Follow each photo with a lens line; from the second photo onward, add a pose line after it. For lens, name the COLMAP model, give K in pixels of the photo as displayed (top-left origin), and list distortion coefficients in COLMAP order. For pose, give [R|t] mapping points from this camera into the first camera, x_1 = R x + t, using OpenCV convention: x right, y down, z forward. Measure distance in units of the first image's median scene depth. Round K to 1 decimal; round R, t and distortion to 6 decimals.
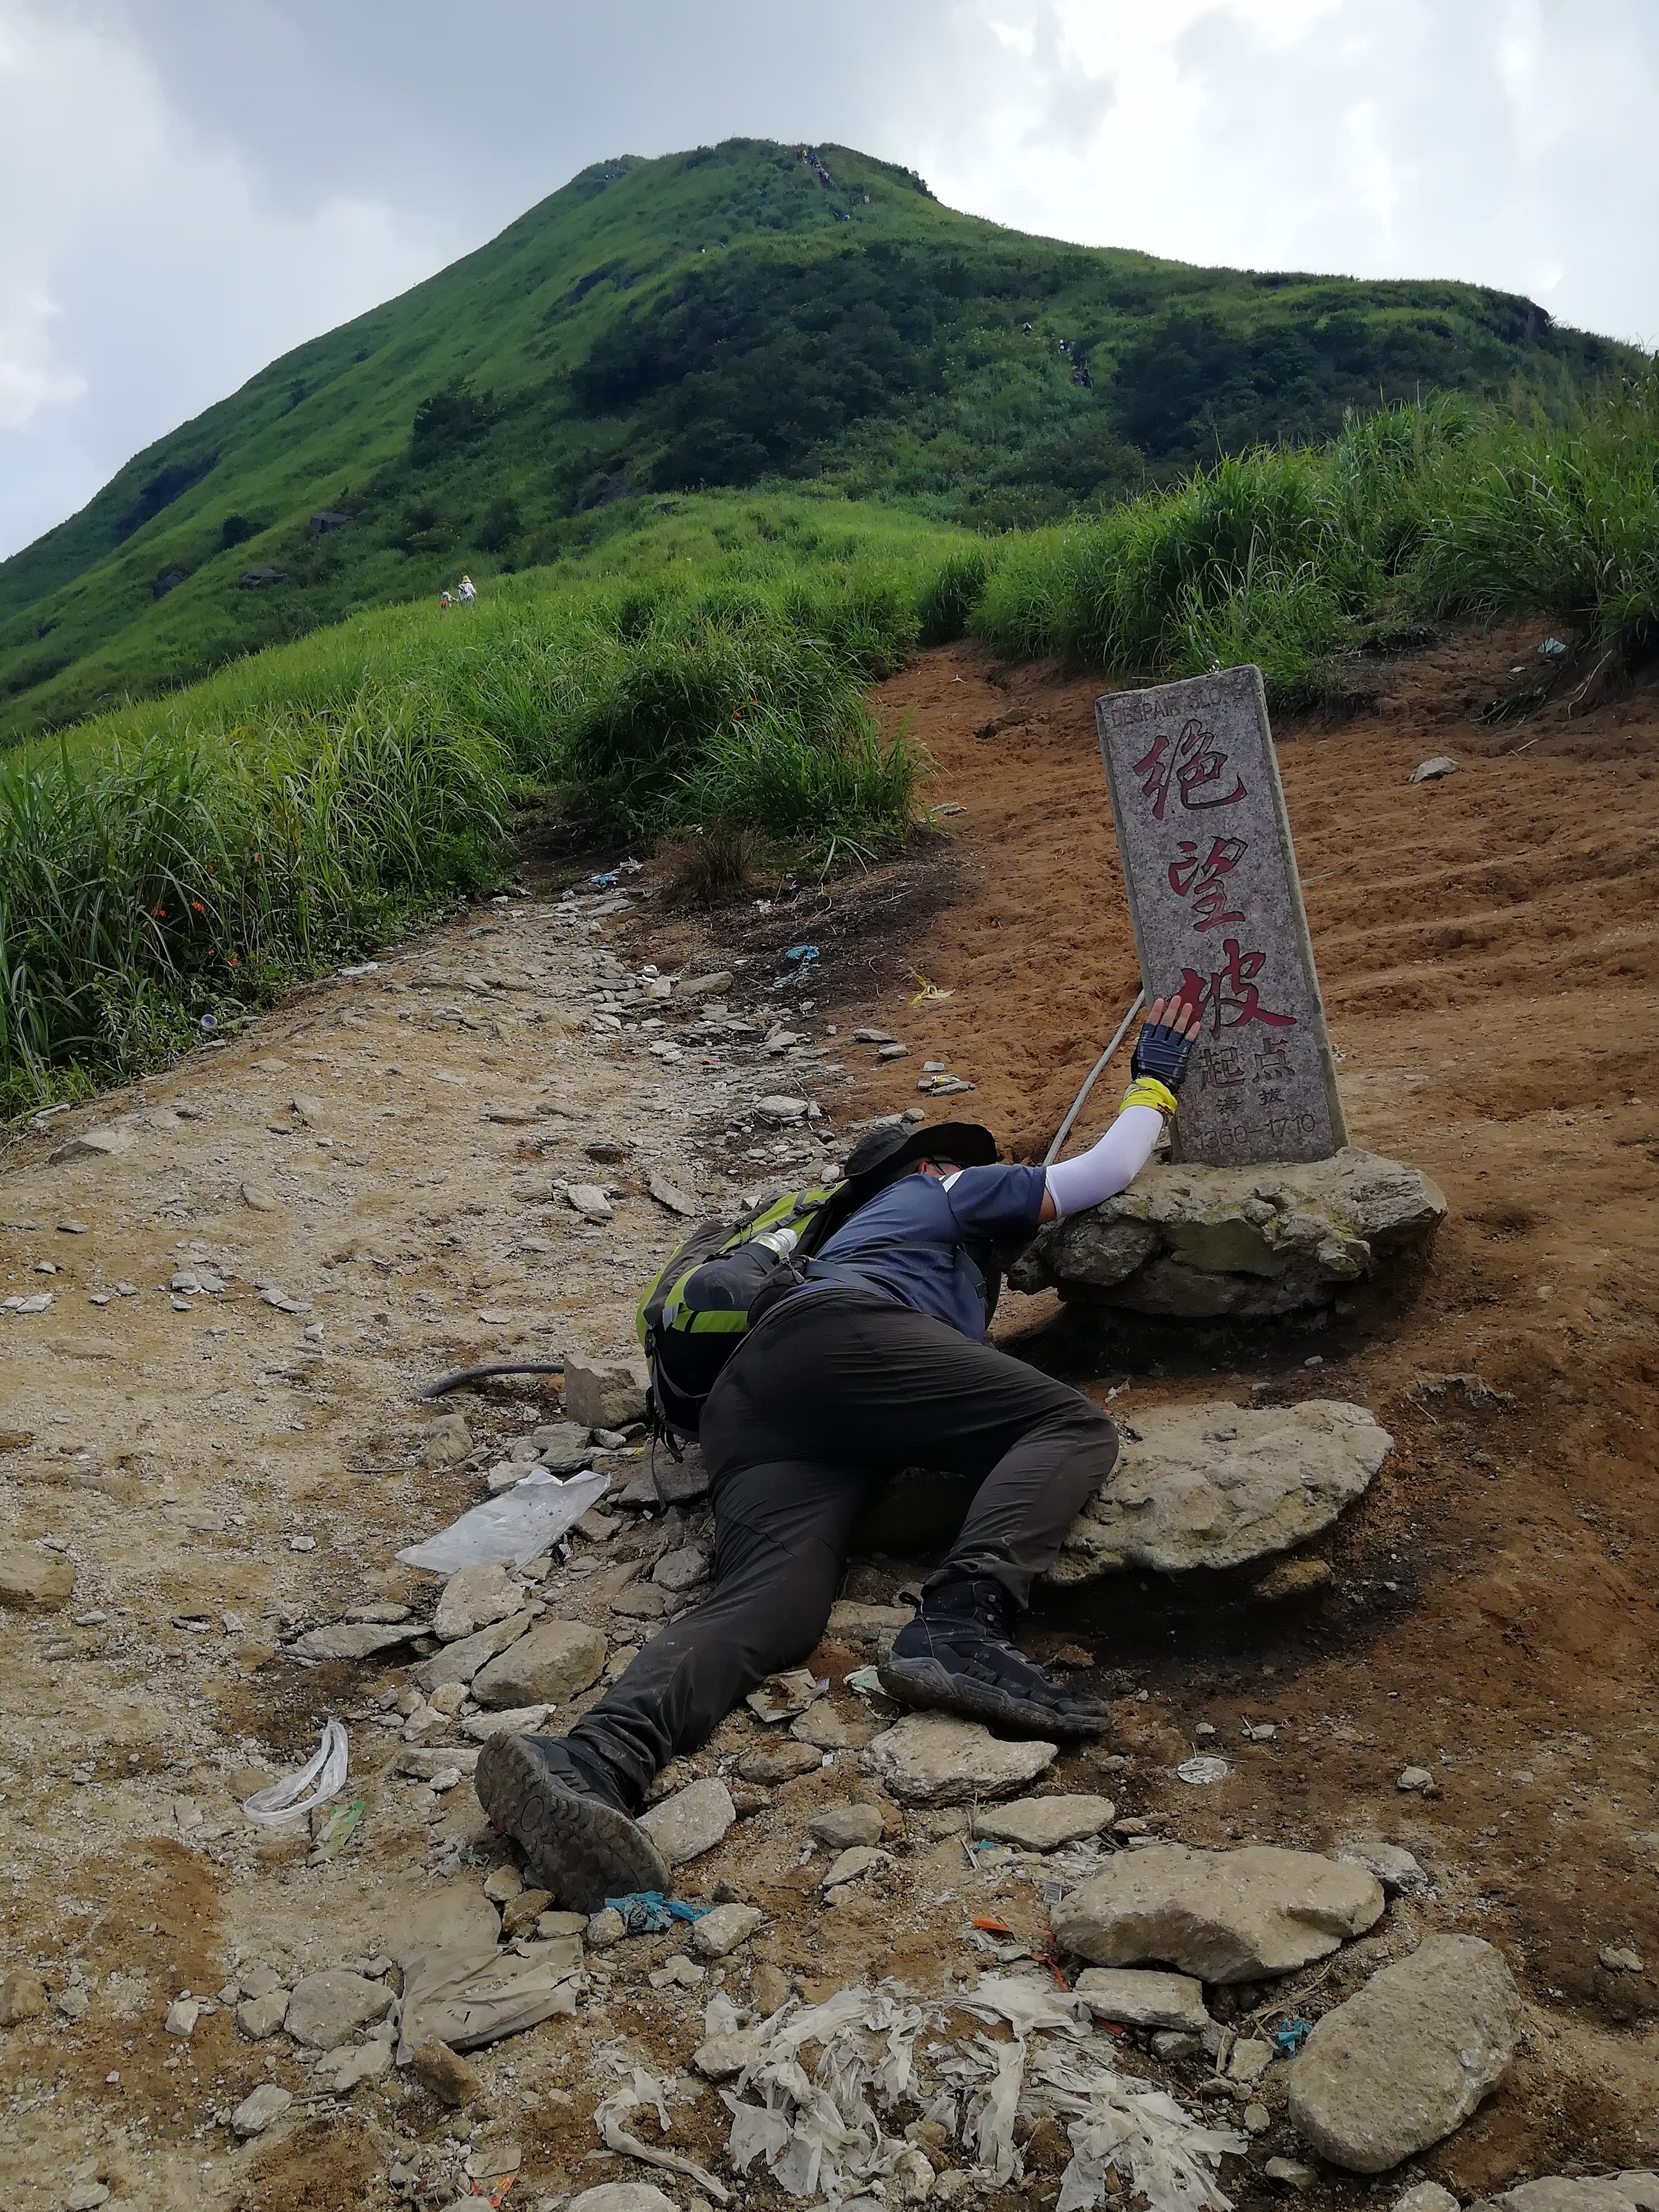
lens RADIAL K [[1762.0, 0, 826.4], [0, 1762.0, 1120.5], [0, 0, 1]] dist [-0.012475, 0.007221]
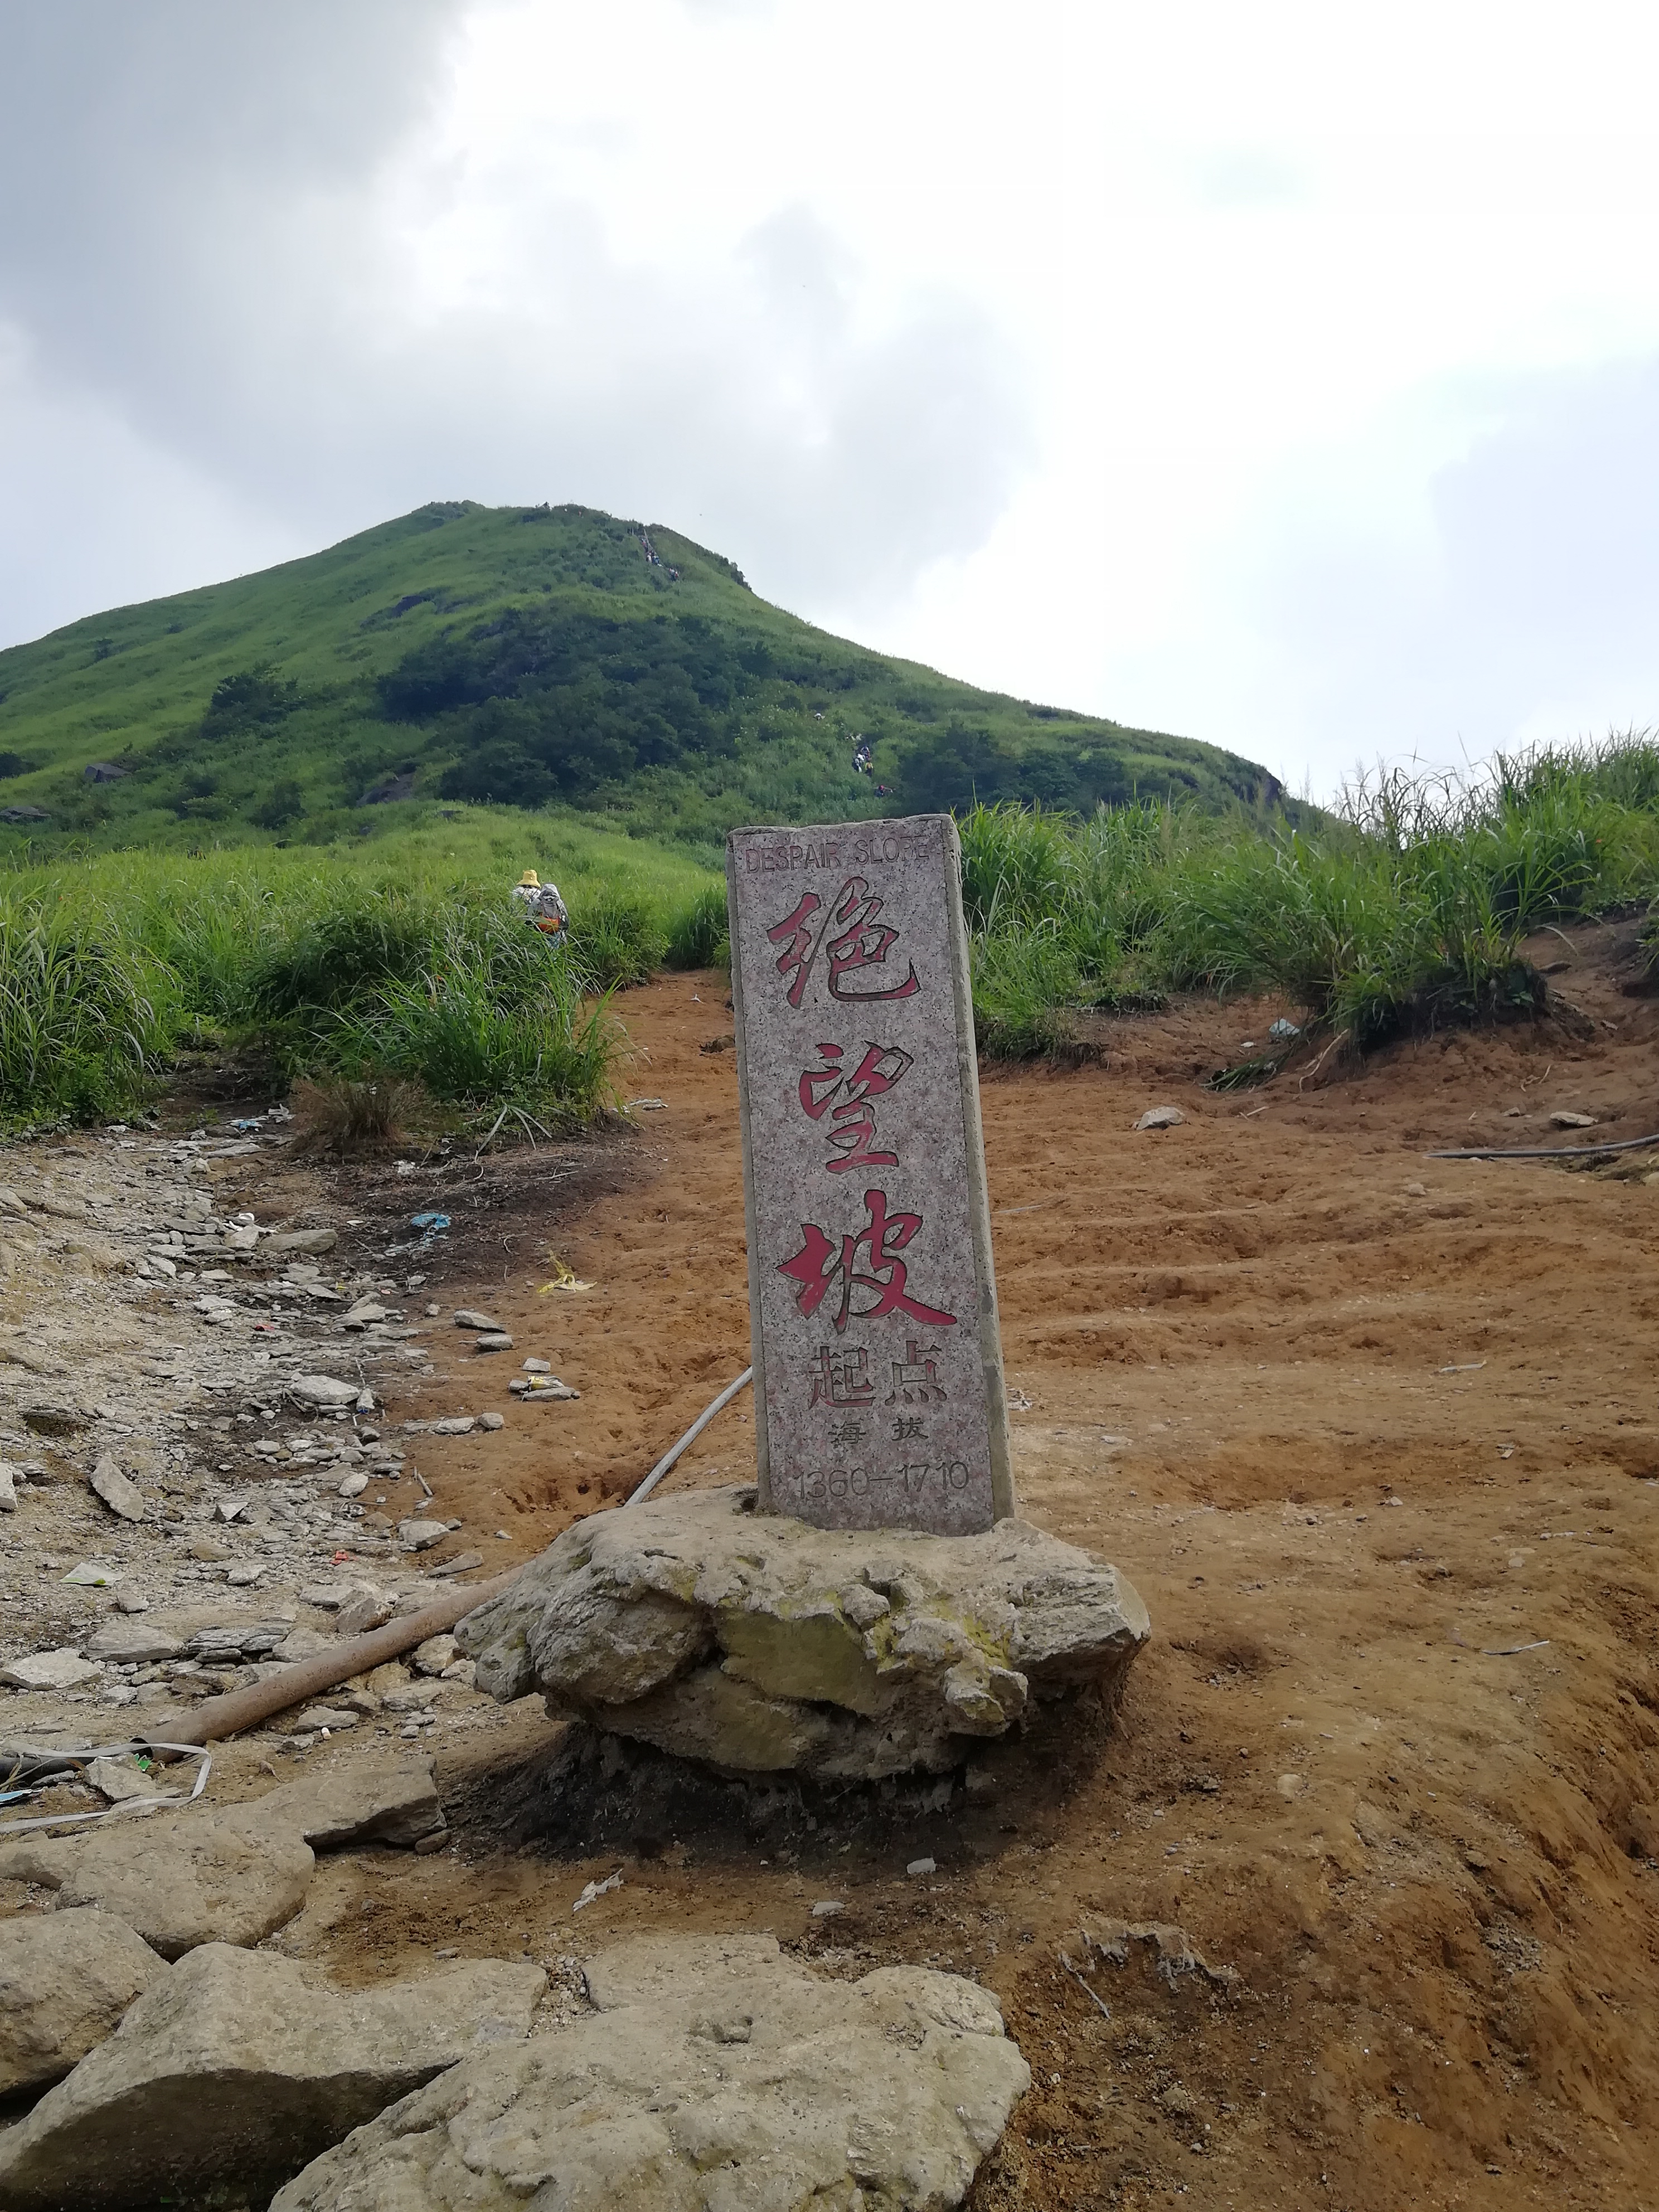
lens RADIAL K [[1766.2, 0, 818.8], [0, 1766.2, 1103.2], [0, 0, 1]] dist [-0.001271, 0.003068]
pose [[0.980121, 0.144434, 0.136023, 0.062082], [-0.114375, 0.971531, -0.207474, 0.005472], [-0.162117, 0.187792, 0.968737, 0.187593]]
